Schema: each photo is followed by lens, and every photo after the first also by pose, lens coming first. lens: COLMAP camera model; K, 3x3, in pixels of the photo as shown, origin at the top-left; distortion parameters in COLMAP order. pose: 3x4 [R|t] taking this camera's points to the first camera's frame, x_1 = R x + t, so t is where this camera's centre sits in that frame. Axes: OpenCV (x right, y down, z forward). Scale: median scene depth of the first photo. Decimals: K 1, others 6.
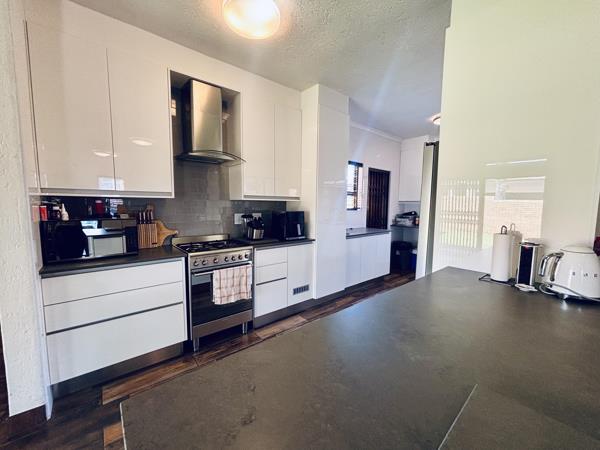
lens RADIAL K [[244.3, 0, 305.5], [0, 244.3, 227.4], [0, 0, 1]] dist [0.010717, -0.002110]
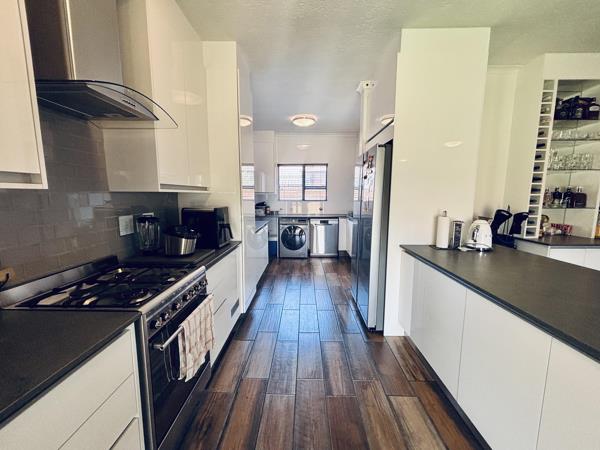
lens RADIAL K [[244.3, 0, 304.1], [0, 244.3, 224.6], [0, 0, 1]] dist [0.010717, -0.002110]
pose [[0.658323, -0.100764, 0.745961, -0.457761], [0.075561, 0.994840, 0.067699, -0.046101], [-0.748933, 0.011798, 0.662540, 0.338236]]
